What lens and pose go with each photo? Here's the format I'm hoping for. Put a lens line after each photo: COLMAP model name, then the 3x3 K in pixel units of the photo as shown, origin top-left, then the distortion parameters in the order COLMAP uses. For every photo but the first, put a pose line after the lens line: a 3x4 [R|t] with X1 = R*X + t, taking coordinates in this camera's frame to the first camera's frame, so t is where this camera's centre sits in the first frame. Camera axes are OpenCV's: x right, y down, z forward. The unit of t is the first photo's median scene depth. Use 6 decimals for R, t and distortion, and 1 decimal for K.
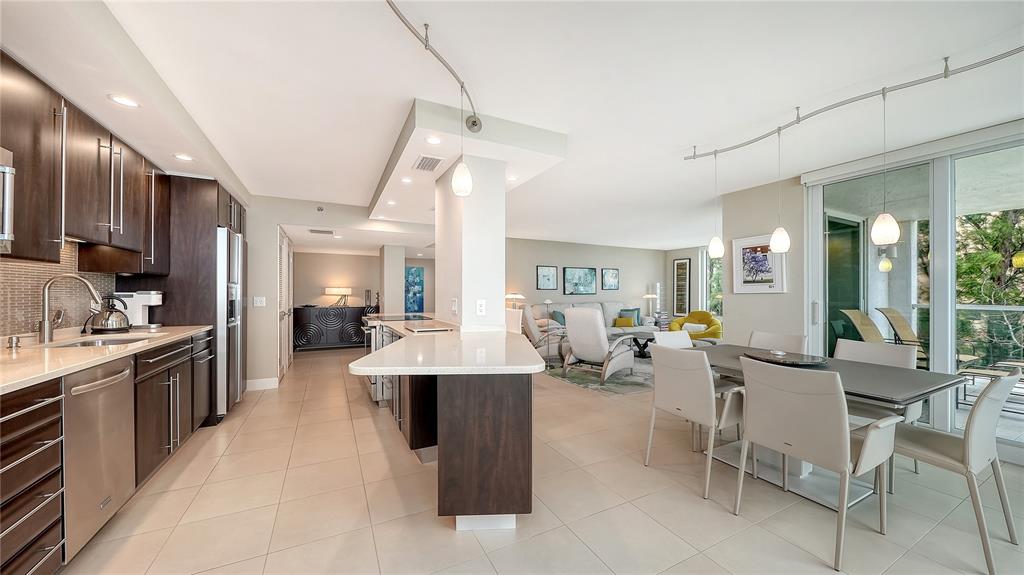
lens RADIAL K [[359.2, 0, 511.6], [0, 359.2, 290.6], [0, 0, 1]] dist [-0.007975, 0.000103]
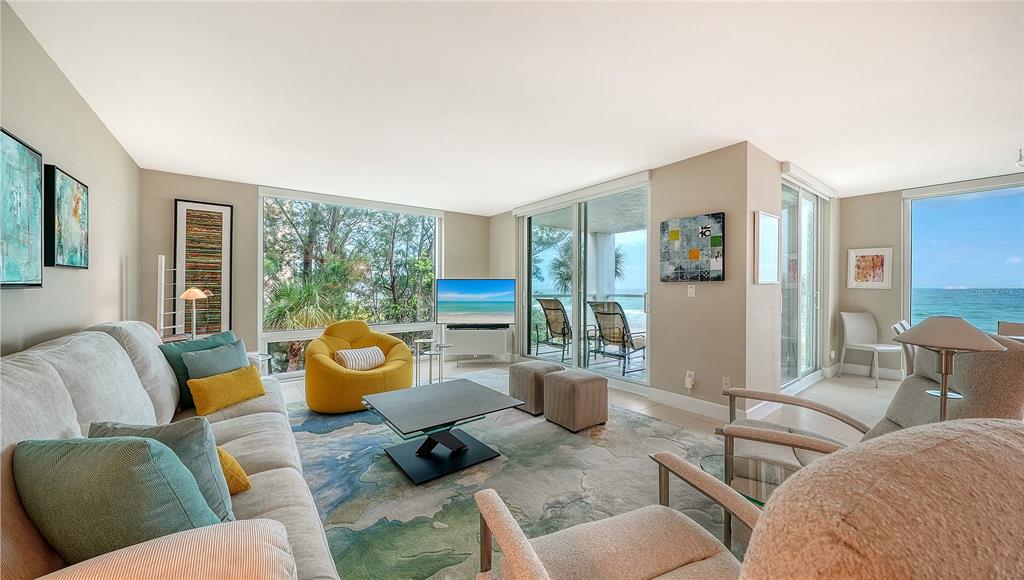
lens RADIAL K [[360.2, 0, 532.7], [0, 360.2, 282.6], [0, 0, 1]] dist [0.000022, -0.002663]
pose [[-0.194220, 0.011636, 0.980889, -0.007846], [-0.005454, 0.999901, -0.012941, 0.008861], [-0.980943, -0.007863, -0.194137, 0.802534]]
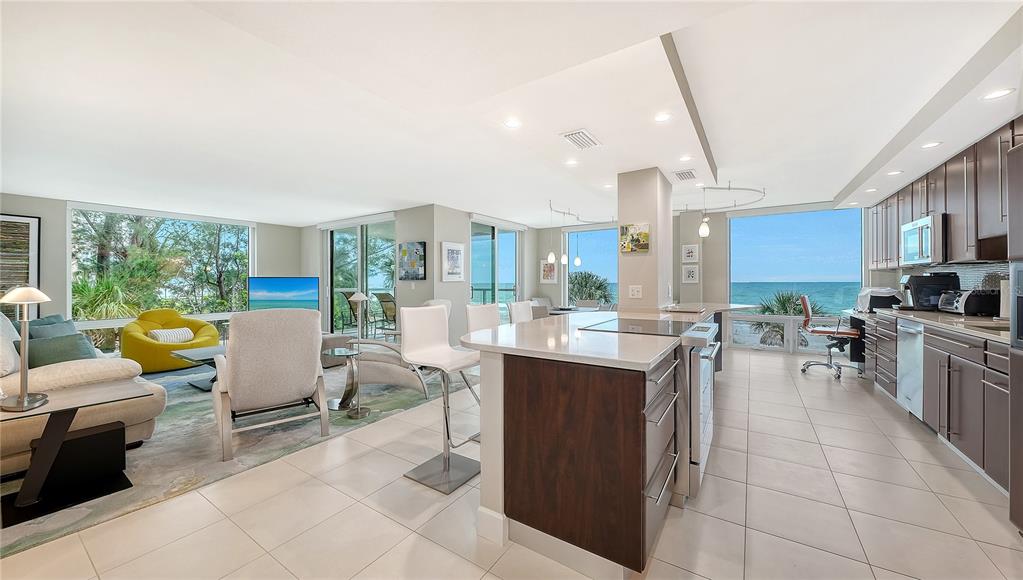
lens RADIAL K [[359.9, 0, 517.4], [0, 359.9, 277.7], [0, 0, 1]] dist [0.000022, -0.002663]
pose [[-0.482456, 0.008486, 0.875879, -0.350199], [-0.003893, 0.999922, -0.011832, 0.004093], [-0.875912, -0.009118, -0.482385, 0.704912]]
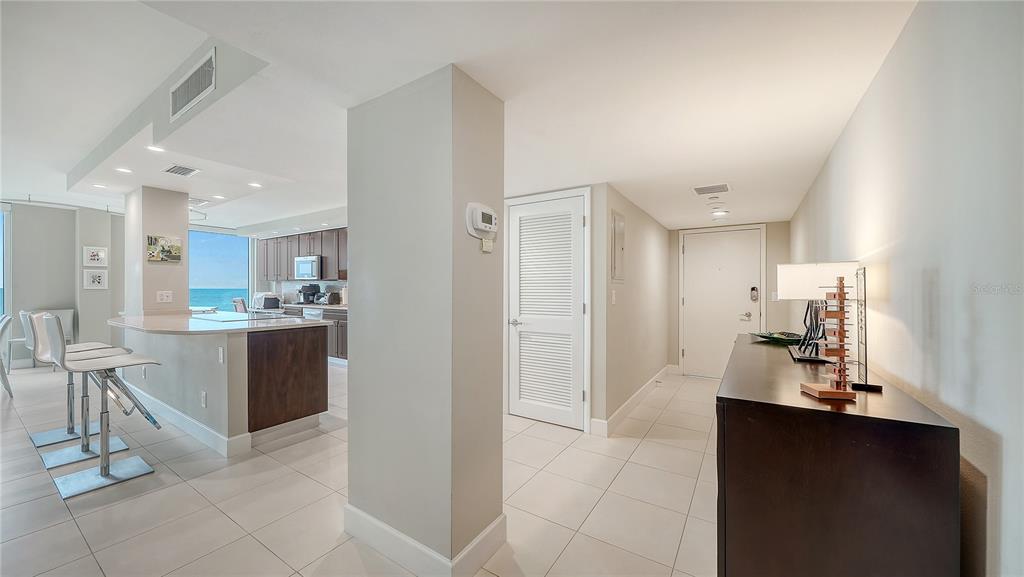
lens RADIAL K [[360.2, 0, 514.7], [0, 360.2, 292.4], [0, 0, 1]] dist [0.000022, -0.002663]
pose [[-0.866716, -0.002223, -0.498798, -0.222666], [-0.004381, 0.999985, 0.003156, 0.005585], [0.498783, 0.004921, -0.866713, 0.999025]]
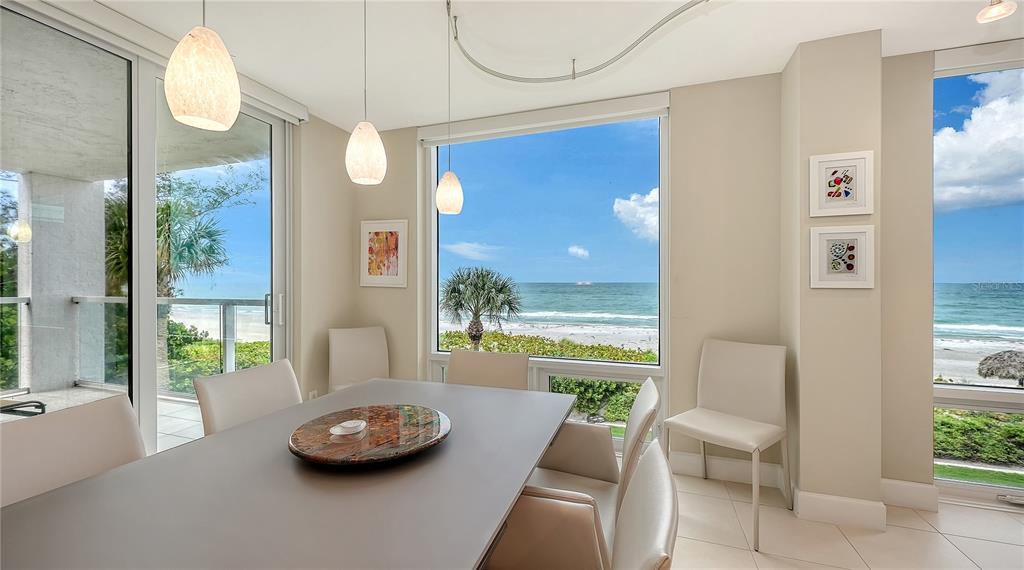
lens RADIAL K [[403.0, 0, 514.5], [0, 403.0, 281.7], [0, 0, 1]] dist [0.000981, -0.001620]
pose [[-0.696071, -0.003193, 0.717966, 0.075320], [-0.006821, 0.999974, -0.002166, 0.003614], [-0.717940, -0.006406, -0.696075, 0.354599]]
